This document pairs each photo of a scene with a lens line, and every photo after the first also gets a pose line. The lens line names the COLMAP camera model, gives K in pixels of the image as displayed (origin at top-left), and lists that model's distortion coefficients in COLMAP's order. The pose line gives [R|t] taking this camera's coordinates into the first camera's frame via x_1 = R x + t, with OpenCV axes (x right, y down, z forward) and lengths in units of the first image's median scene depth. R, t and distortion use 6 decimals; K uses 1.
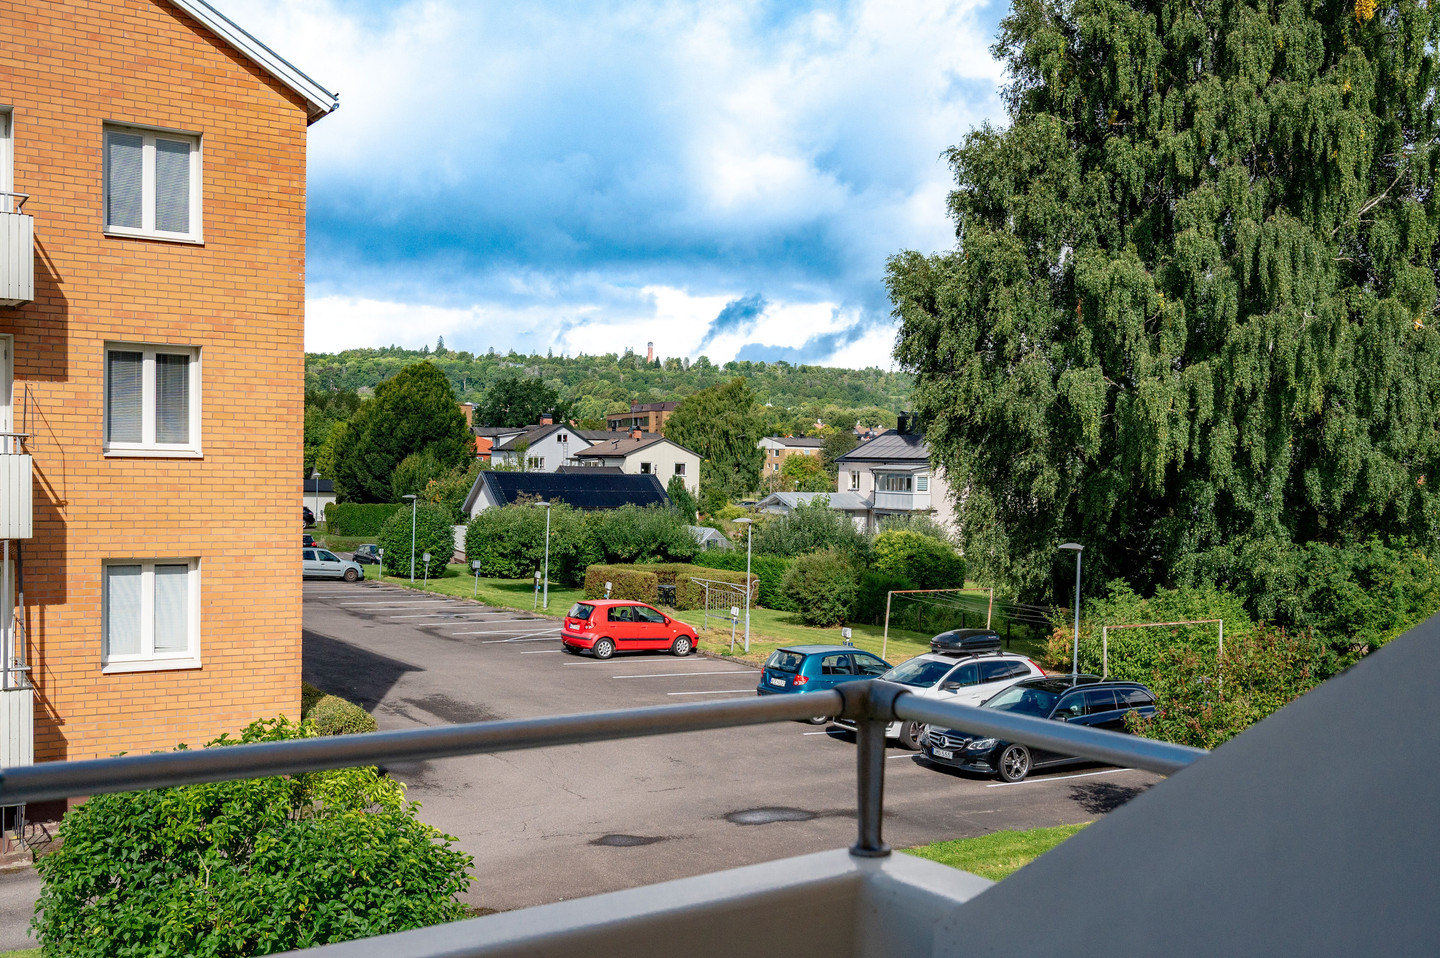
lens RADIAL K [[1361.0, 0, 716.4], [0, 1361.0, 516.7], [0, 0, 1]] dist [0.001819, 0.000000]
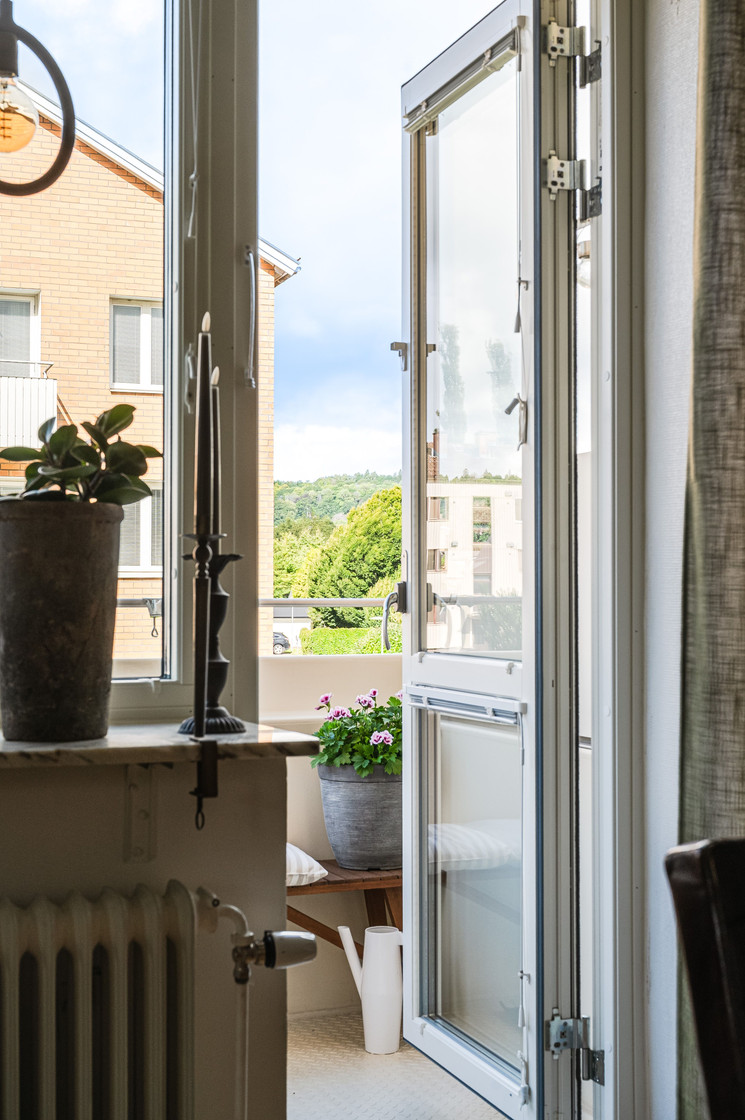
lens RADIAL K [[1434.5, 0, 372.3], [0, 1434.5, 560.3], [0, 0, 1]] dist [0.005016, 0.000000]
pose [[0.973280, -0.023736, -0.228391, 0.053572], [0.010407, 0.998181, -0.059389, 0.016289], [0.229385, 0.055425, 0.971756, -0.152442]]
